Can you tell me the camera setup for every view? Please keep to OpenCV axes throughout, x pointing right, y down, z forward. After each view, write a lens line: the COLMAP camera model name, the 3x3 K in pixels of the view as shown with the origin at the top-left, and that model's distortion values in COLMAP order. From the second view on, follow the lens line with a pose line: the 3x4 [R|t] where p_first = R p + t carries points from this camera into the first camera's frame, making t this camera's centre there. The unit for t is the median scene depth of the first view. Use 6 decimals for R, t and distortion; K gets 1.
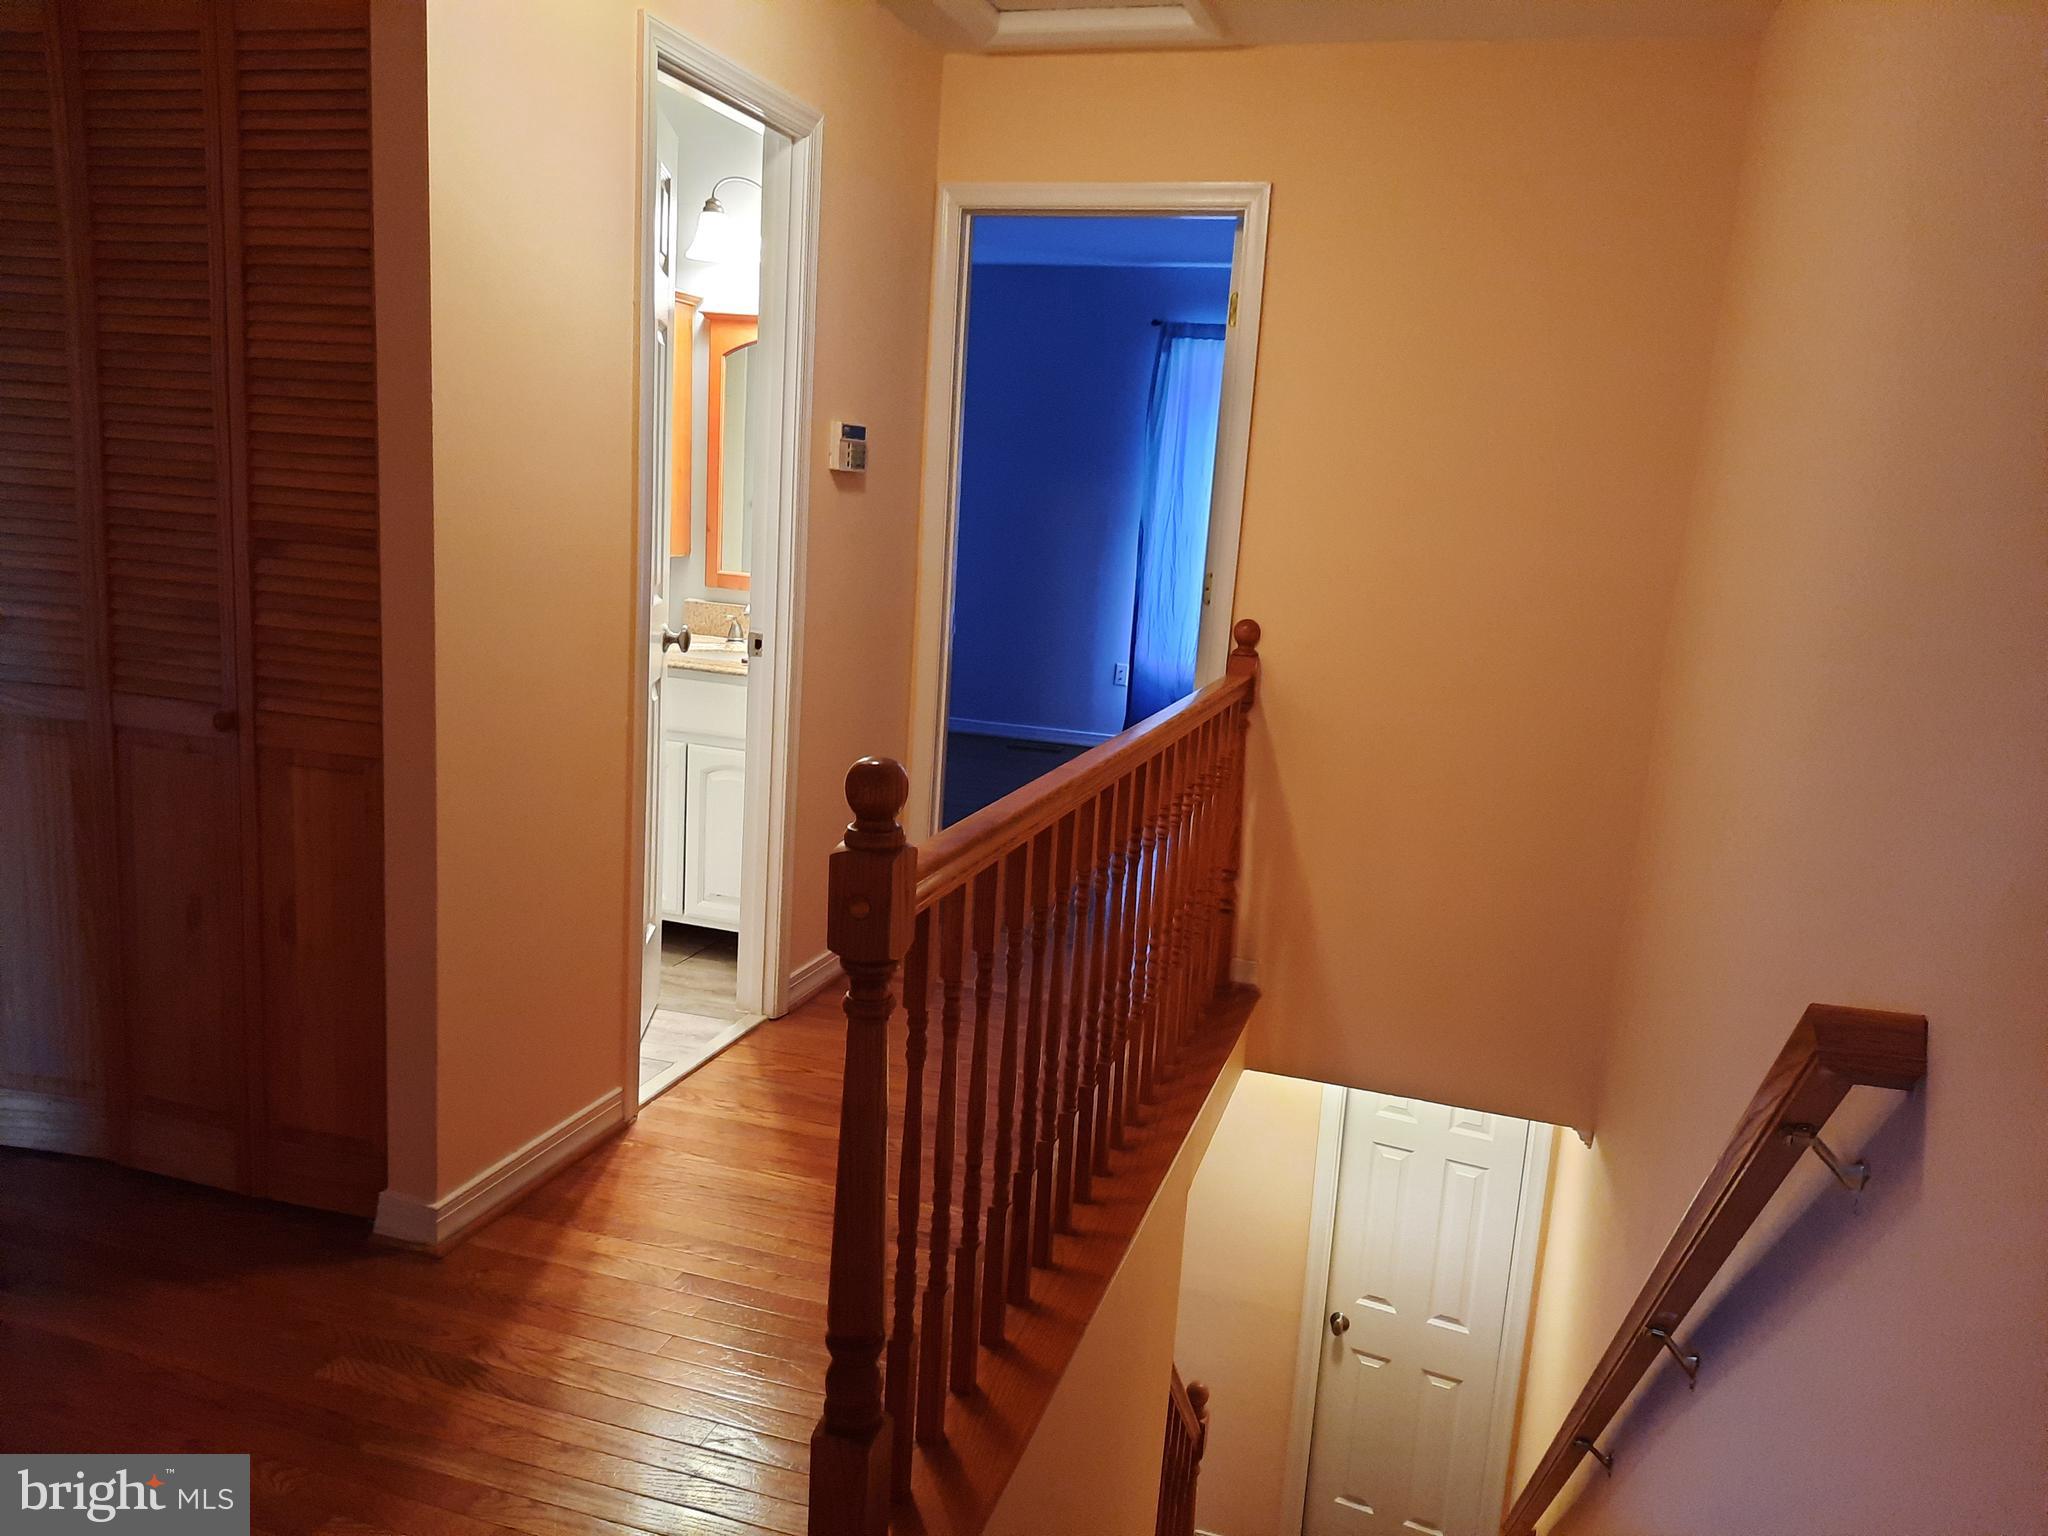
lens RADIAL K [[1498.1, 0, 1022.6], [0, 1498.1, 772.5], [0, 0, 1]] dist [0.015884, -0.003342]
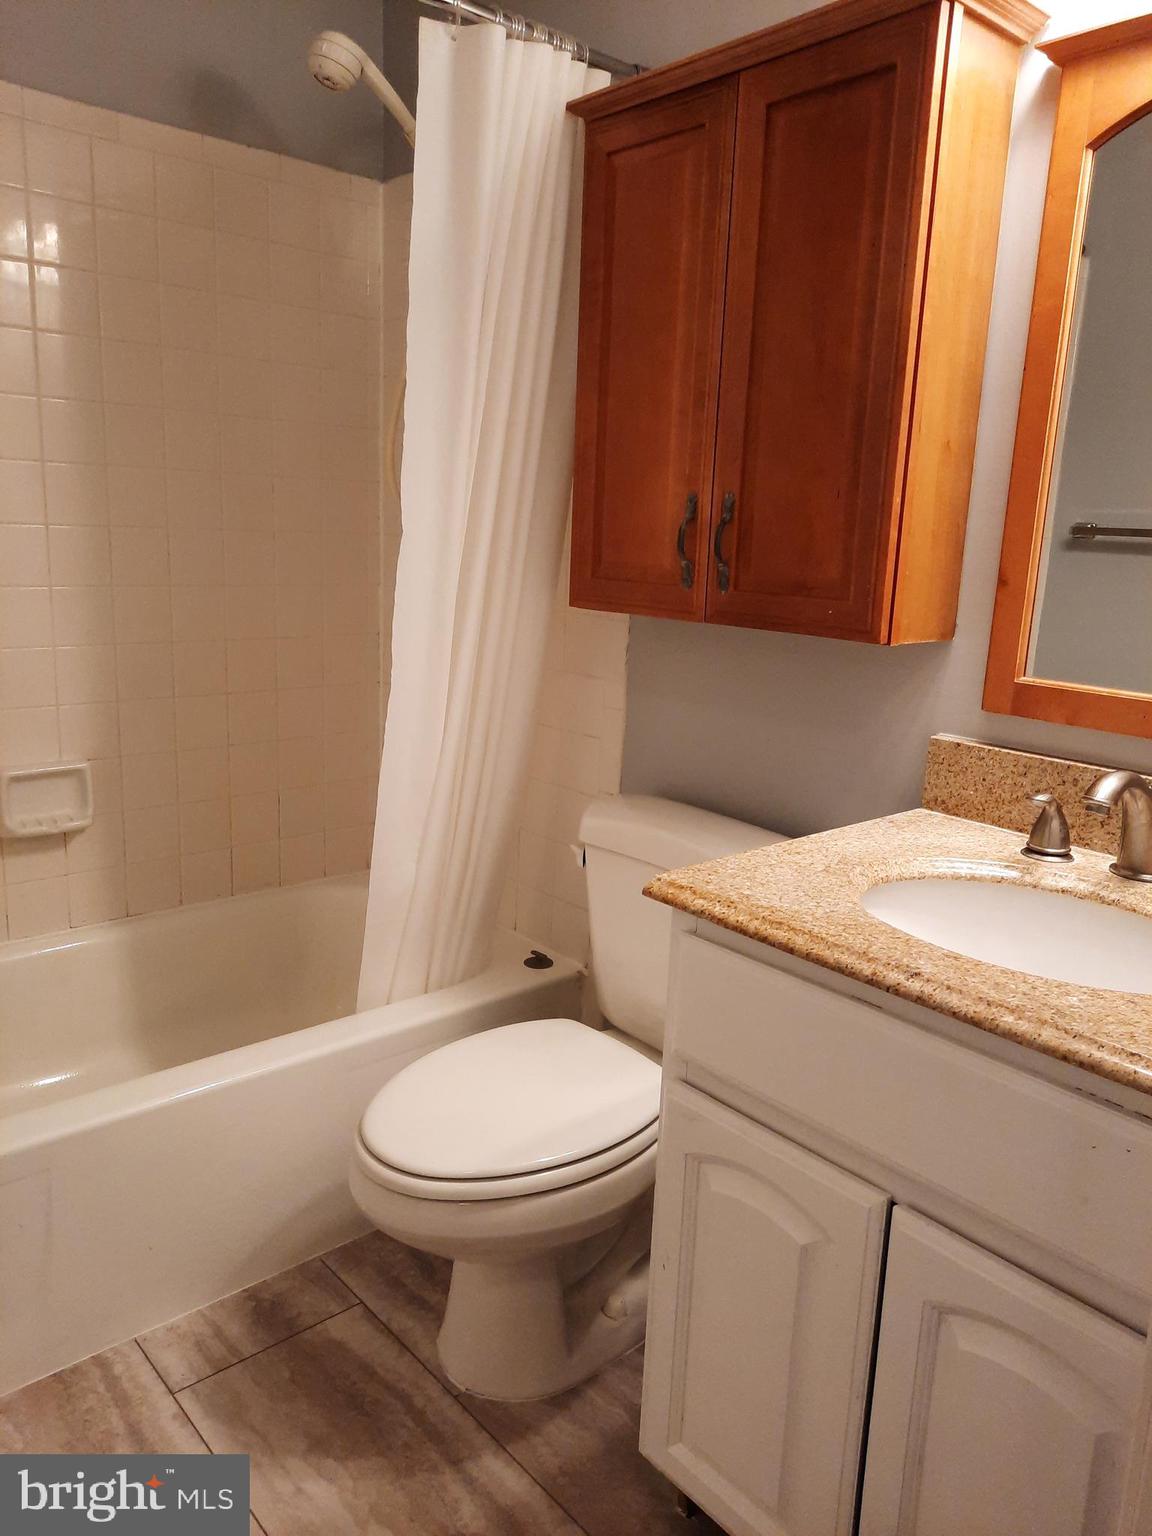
lens RADIAL K [[1123.5, 0, 569.8], [0, 1123.5, 764.2], [0, 0, 1]] dist [0.015884, -0.003342]
pose [[0.855111, 0.090681, -0.510454, -0.147642], [-0.084223, 0.995803, 0.035812, -0.111666], [0.511559, 0.012369, 0.859159, 0.666120]]
